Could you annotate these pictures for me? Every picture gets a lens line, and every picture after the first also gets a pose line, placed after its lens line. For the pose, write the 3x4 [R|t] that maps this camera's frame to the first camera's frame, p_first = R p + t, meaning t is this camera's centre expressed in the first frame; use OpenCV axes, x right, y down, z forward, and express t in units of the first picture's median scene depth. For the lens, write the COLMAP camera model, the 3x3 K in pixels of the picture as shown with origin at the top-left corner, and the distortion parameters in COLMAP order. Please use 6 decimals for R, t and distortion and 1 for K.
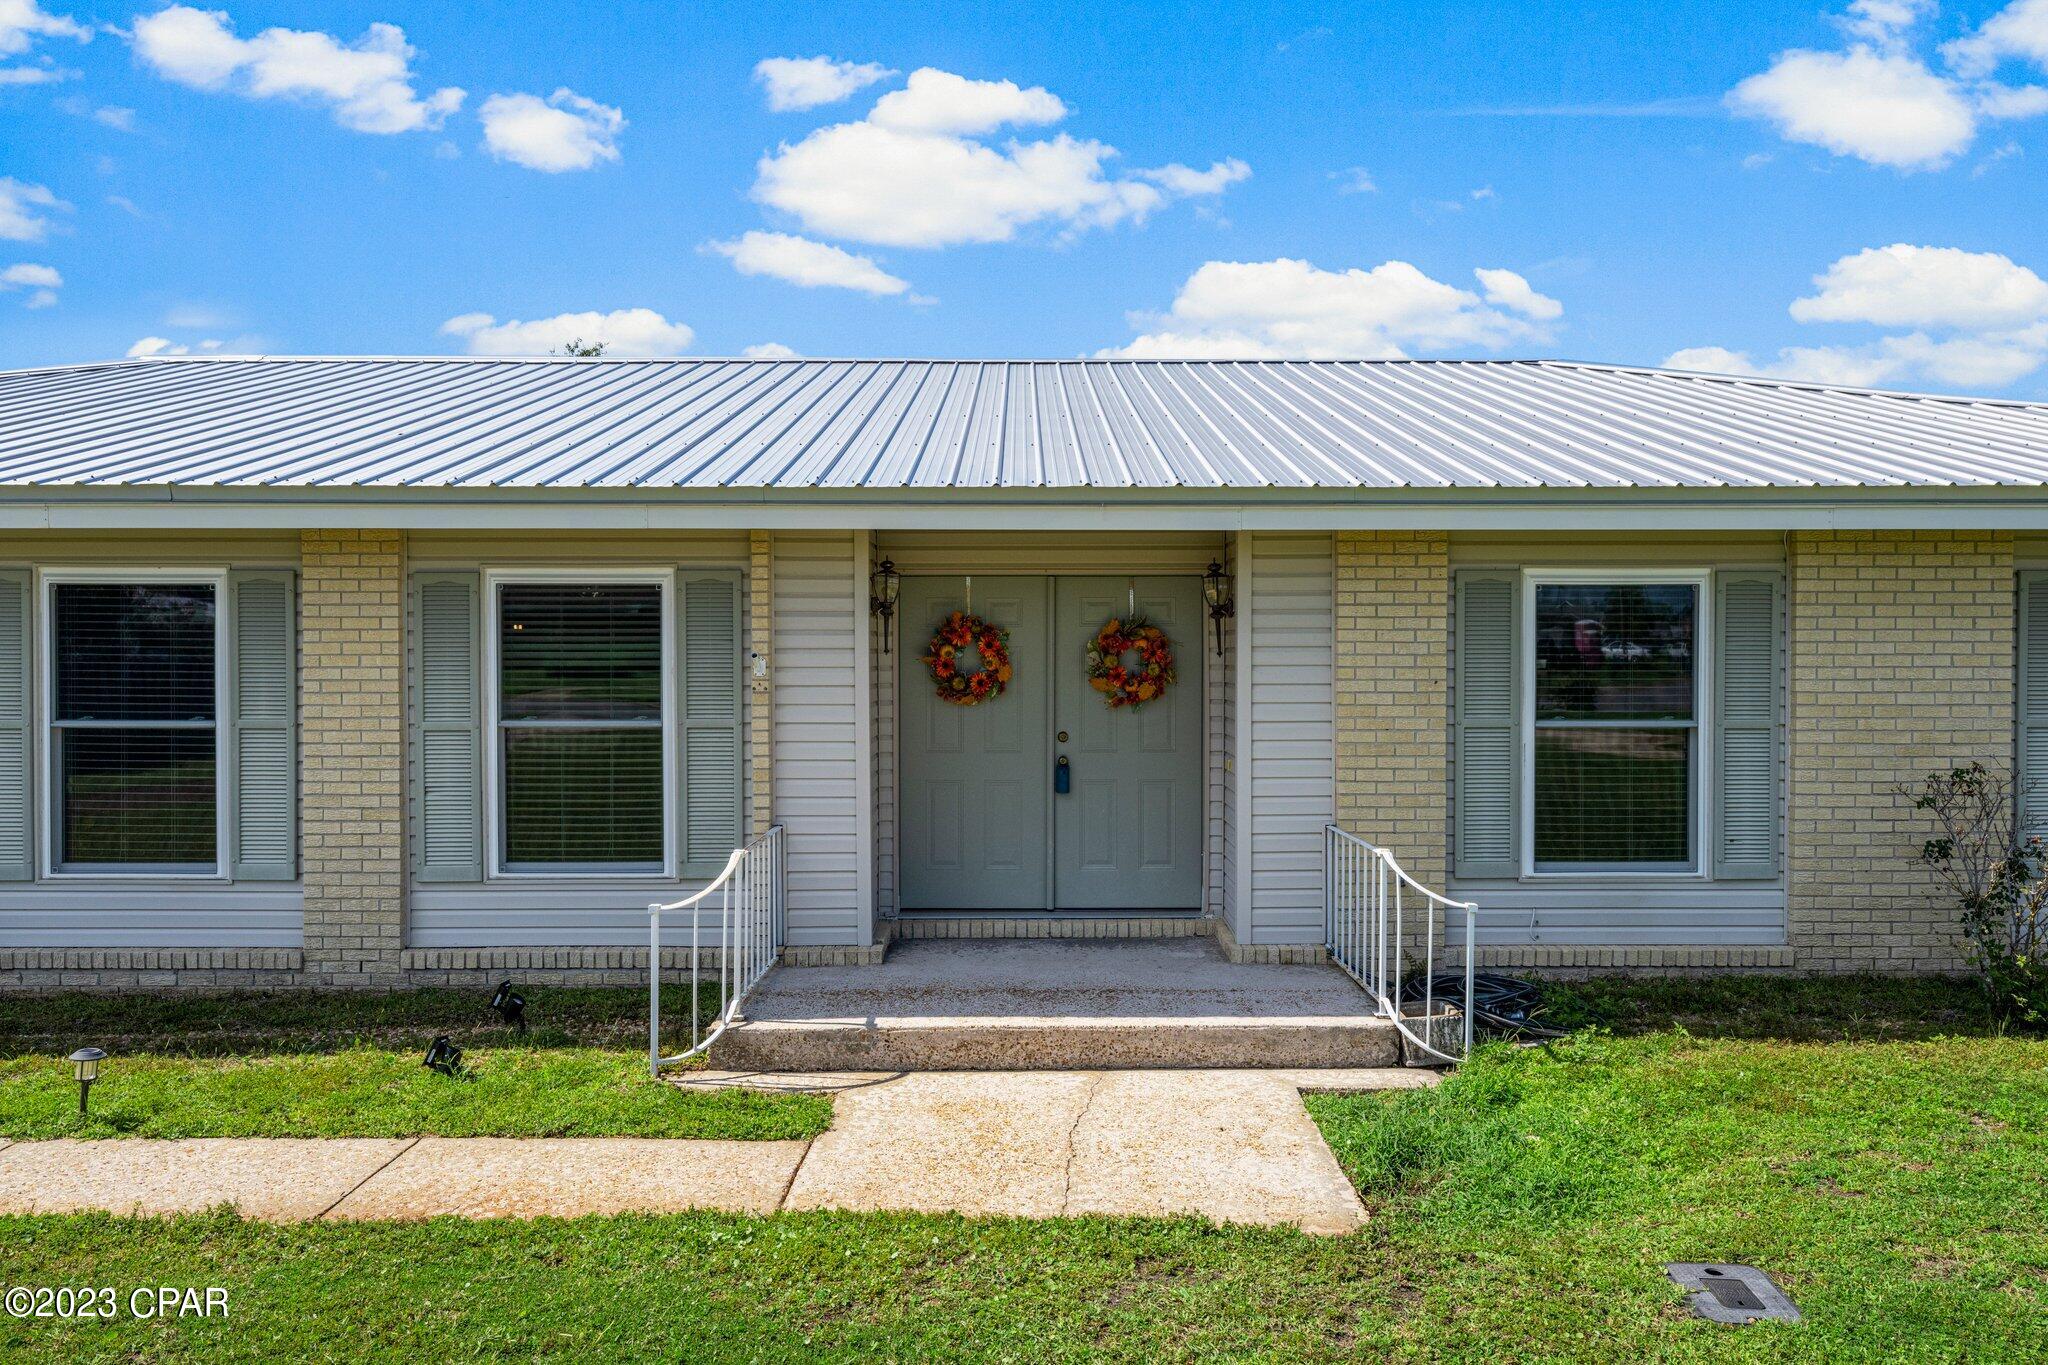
lens RADIAL K [[1416.6, 0, 1024.5], [0, 1416.6, 682.2], [0, 0, 1]] dist [0.003304, 0.000330]
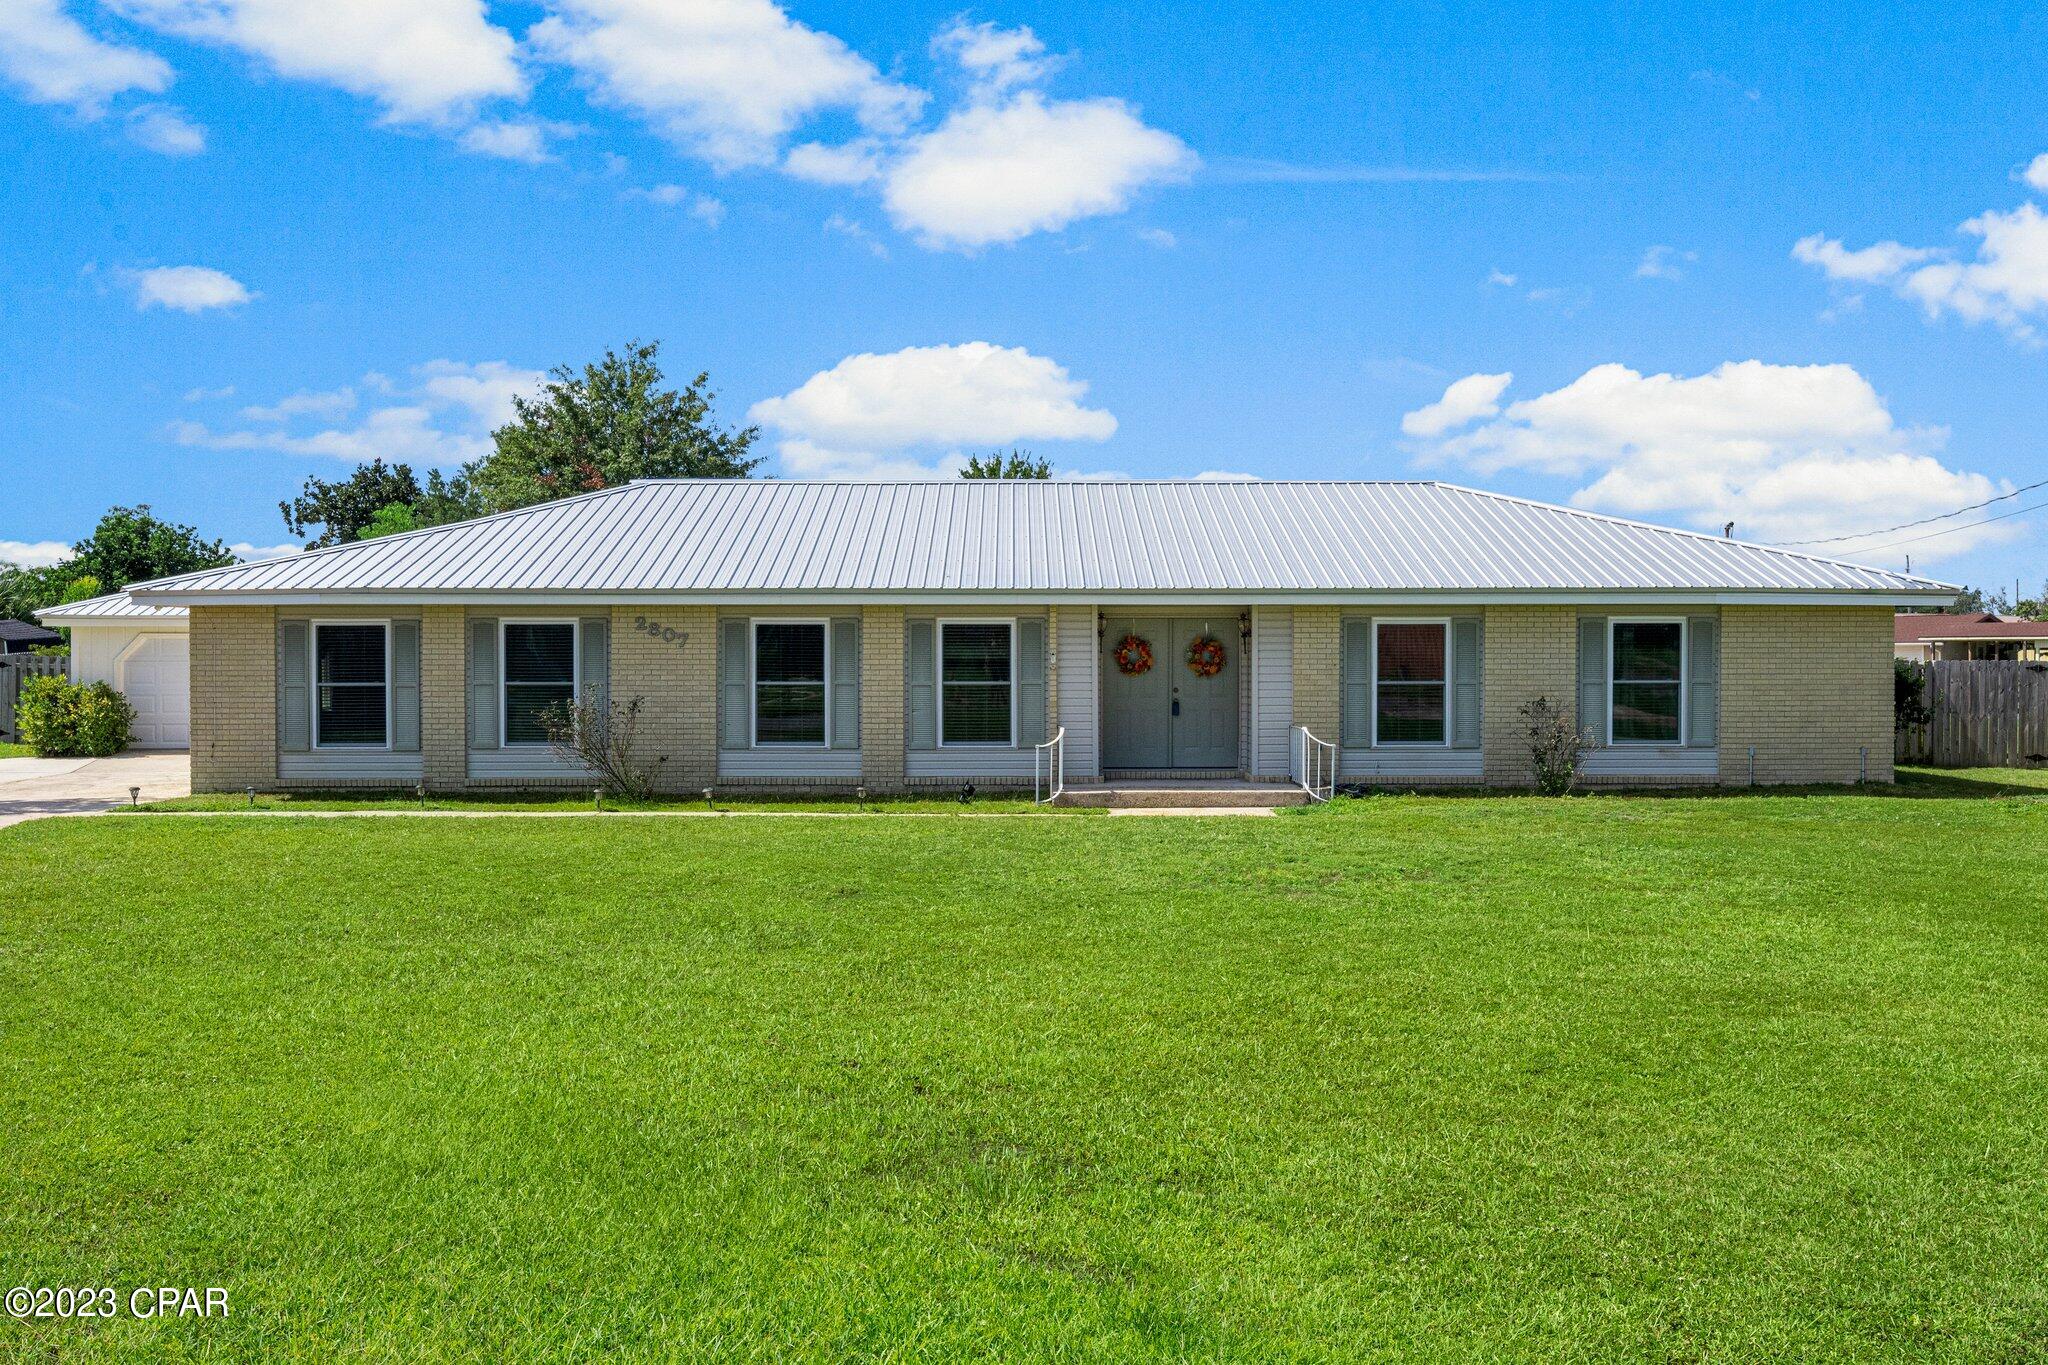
lens RADIAL K [[1879.3, 0, 1022.4], [0, 1879.3, 682.6], [0, 0, 1]] dist [-0.000255, 0.000000]
pose [[0.999976, -0.000467, 0.006921, -0.257690], [0.000430, 0.999986, 0.005352, 0.011882], [-0.006924, -0.005349, 0.999962, -2.150867]]
